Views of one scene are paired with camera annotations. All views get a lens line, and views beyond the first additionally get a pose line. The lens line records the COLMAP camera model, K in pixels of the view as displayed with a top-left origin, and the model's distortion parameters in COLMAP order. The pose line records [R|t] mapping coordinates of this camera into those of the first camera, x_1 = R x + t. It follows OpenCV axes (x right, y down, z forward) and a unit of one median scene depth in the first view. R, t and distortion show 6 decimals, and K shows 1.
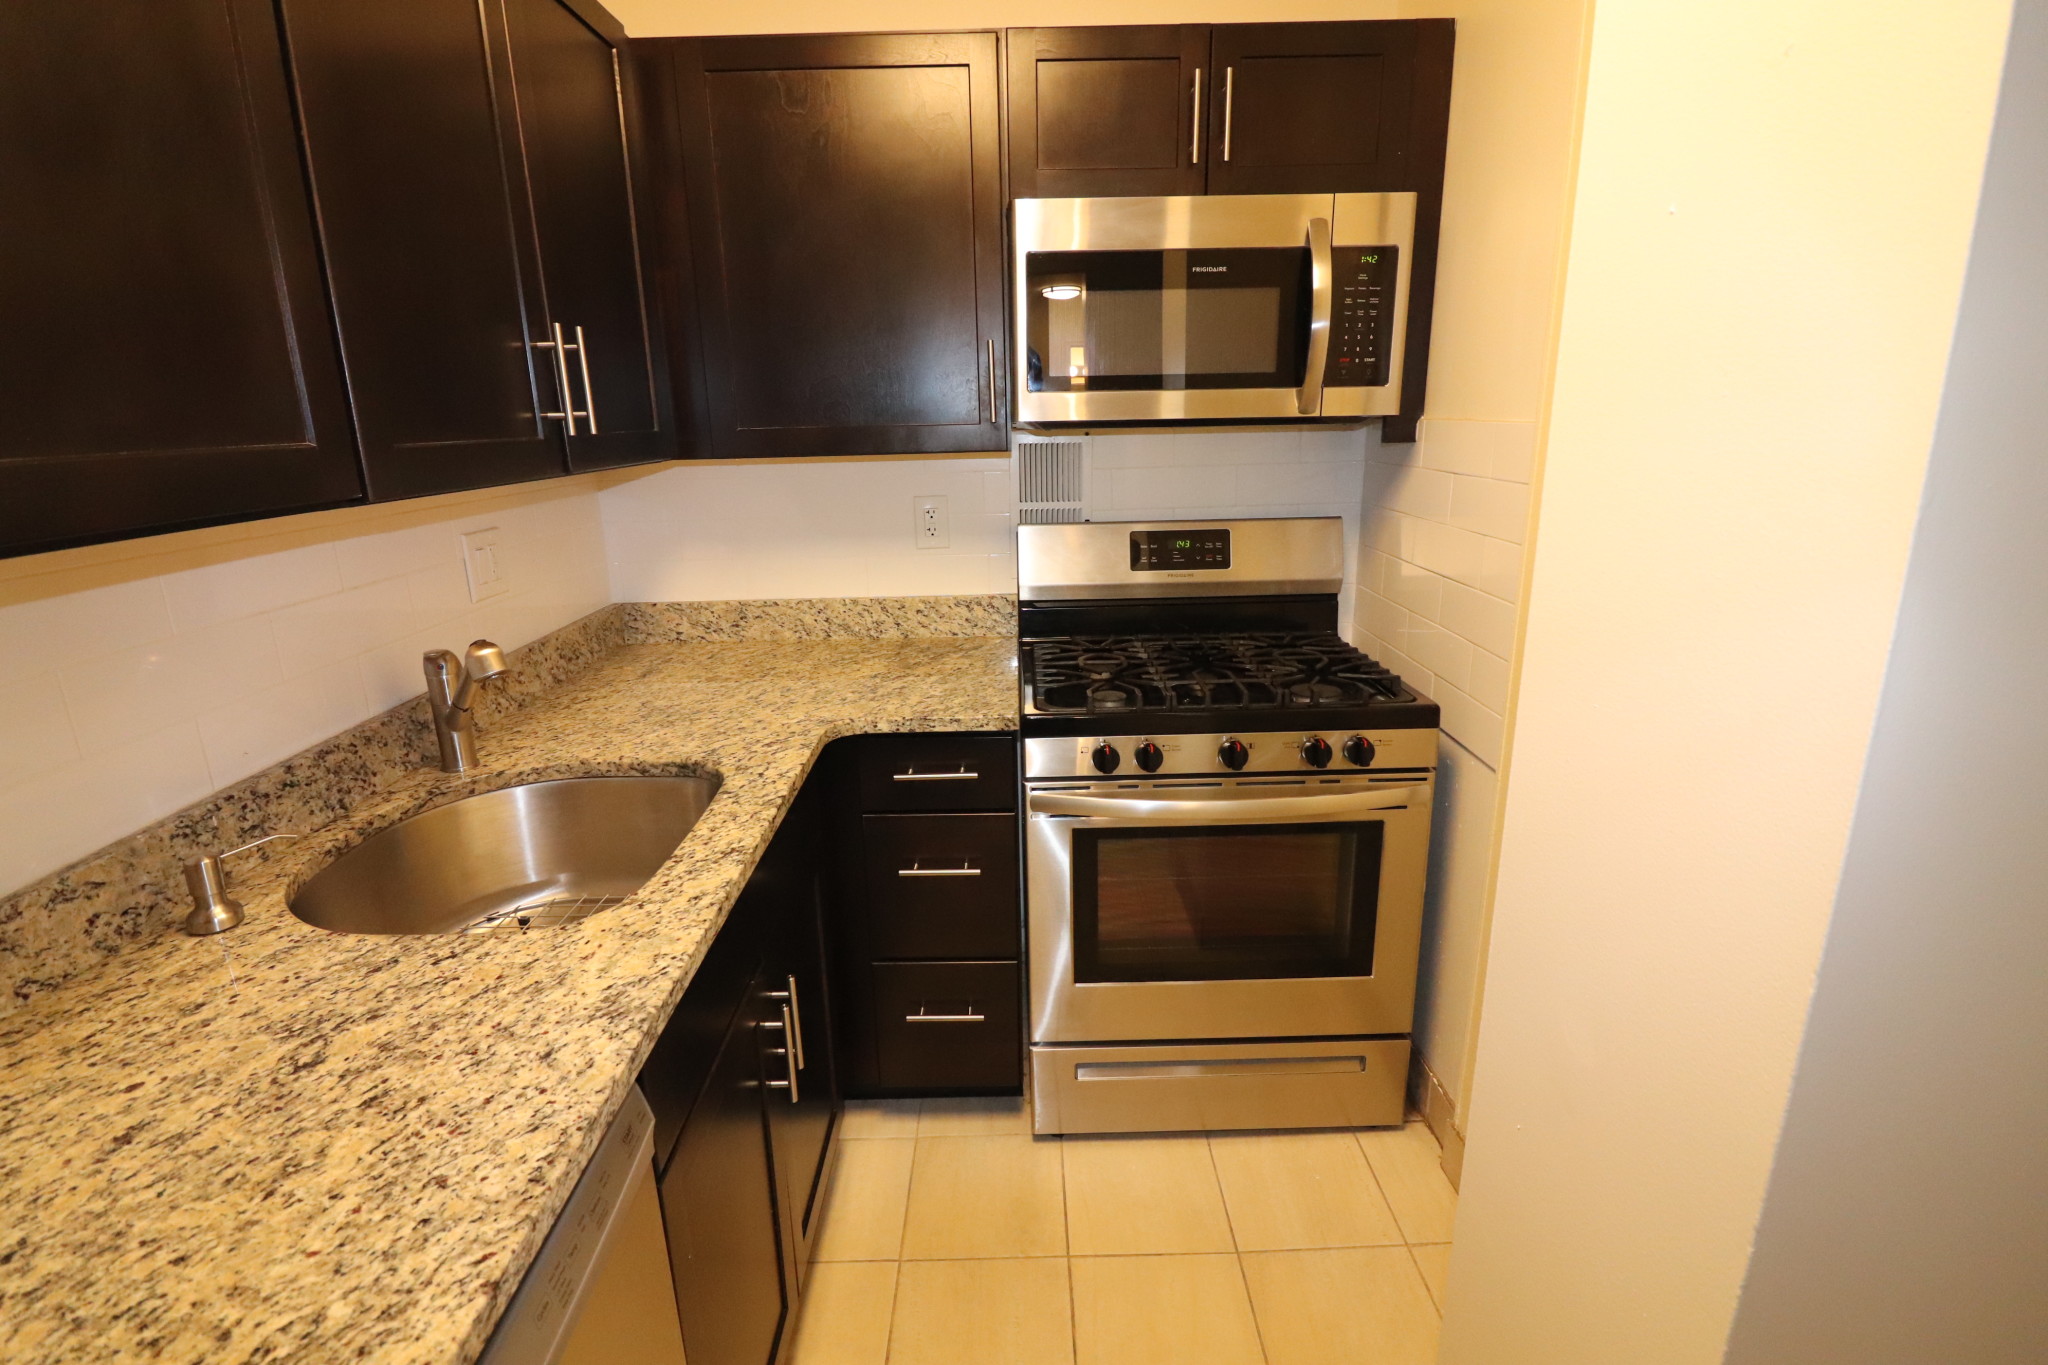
lens RADIAL K [[948.1, 0, 1022.9], [0, 948.1, 665.7], [0, 0, 1]] dist [-0.002254, -0.013410]
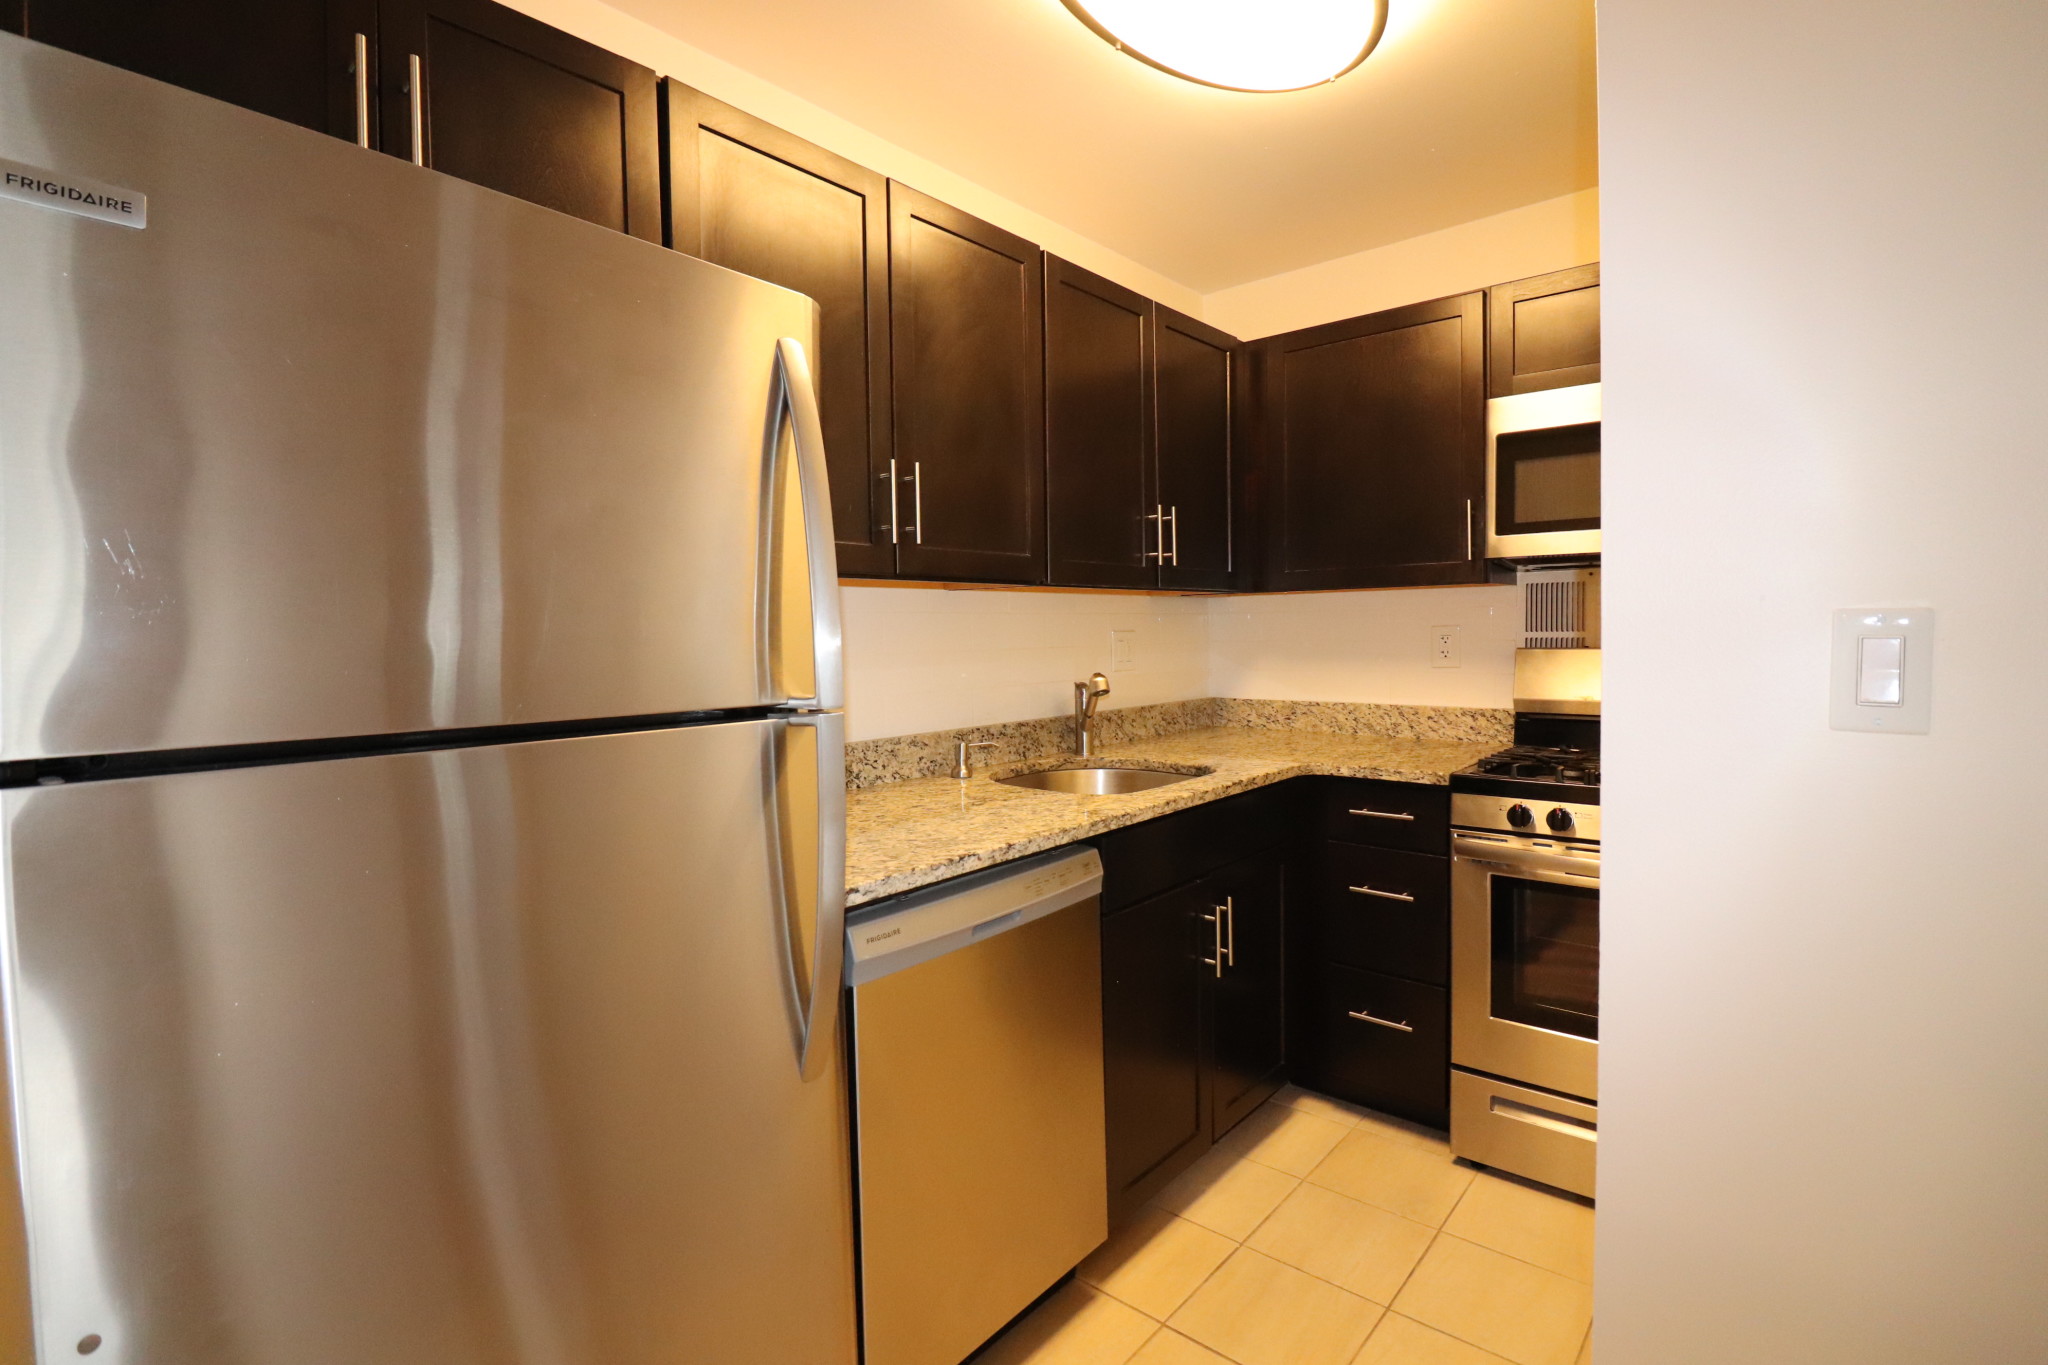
lens RADIAL K [[956.2, 0, 1017.3], [0, 956.2, 620.3], [0, 0, 1]] dist [0.000447, 0.000060]
pose [[0.752774, 0.003635, -0.658269, 0.405134], [-0.169366, 0.967390, -0.188340, 0.193128], [0.636118, 0.253266, 0.728842, -0.362526]]
